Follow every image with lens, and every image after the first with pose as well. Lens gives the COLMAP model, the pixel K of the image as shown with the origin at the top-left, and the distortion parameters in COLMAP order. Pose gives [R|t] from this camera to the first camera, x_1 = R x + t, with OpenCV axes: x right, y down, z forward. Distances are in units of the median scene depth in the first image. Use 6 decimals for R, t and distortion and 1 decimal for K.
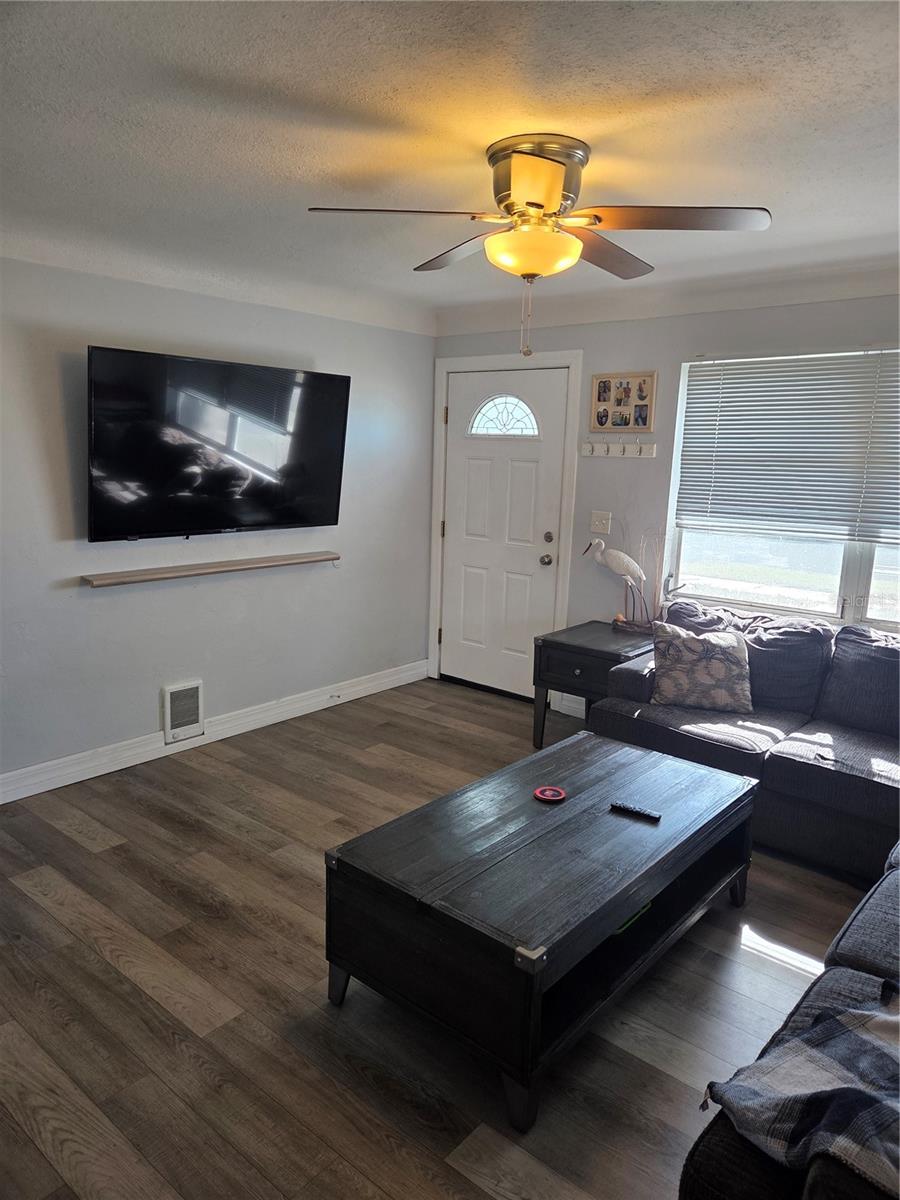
lens RADIAL K [[778.5, 0, 450.5], [0, 778.5, 627.2], [0, 0, 1]] dist [0.081201, -0.073658]
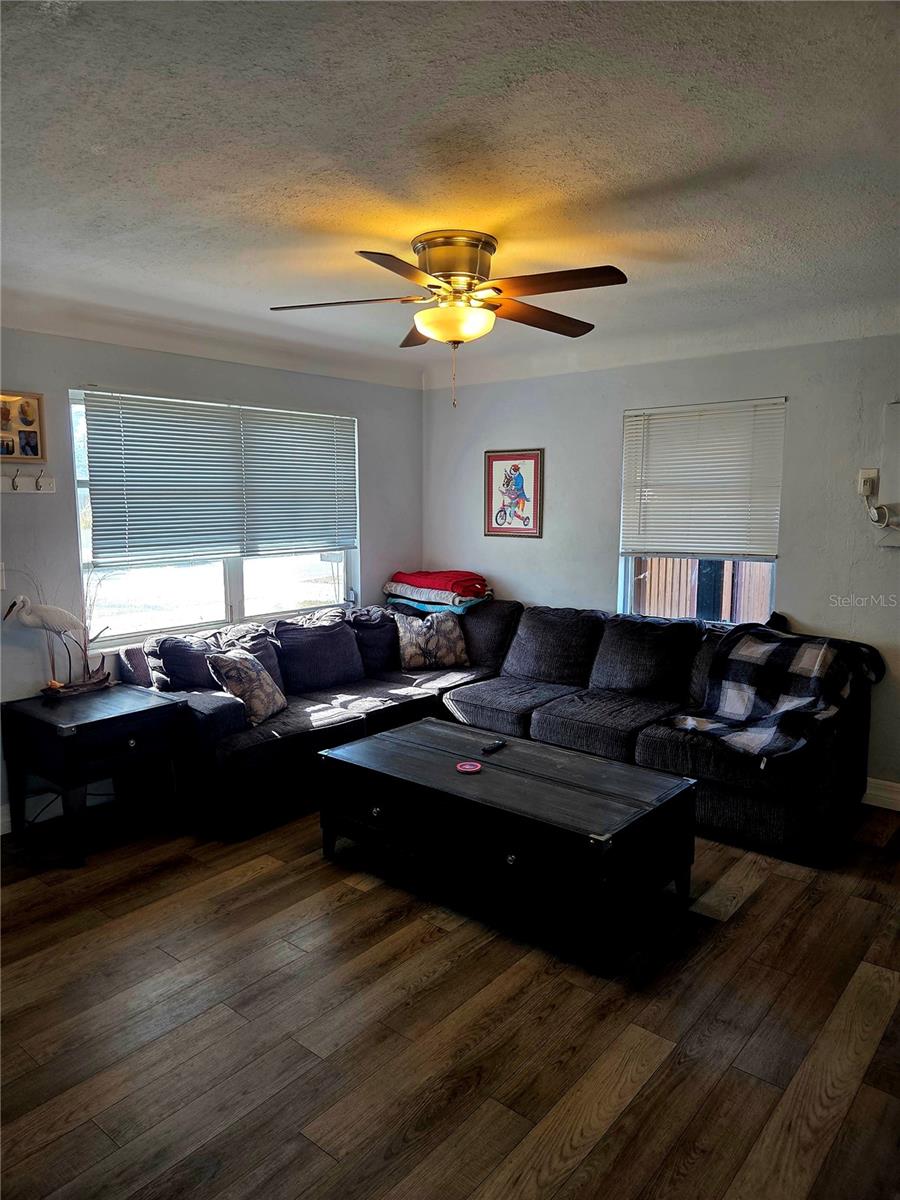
lens RADIAL K [[778.5, 0, 450.5], [0, 778.5, 627.2], [0, 0, 1]] dist [0.081201, -0.073658]
pose [[0.015194, -0.192611, 0.981158, -0.788600], [0.221735, 0.957487, 0.184530, -0.174903], [-0.974989, 0.214753, 0.057256, 0.702802]]
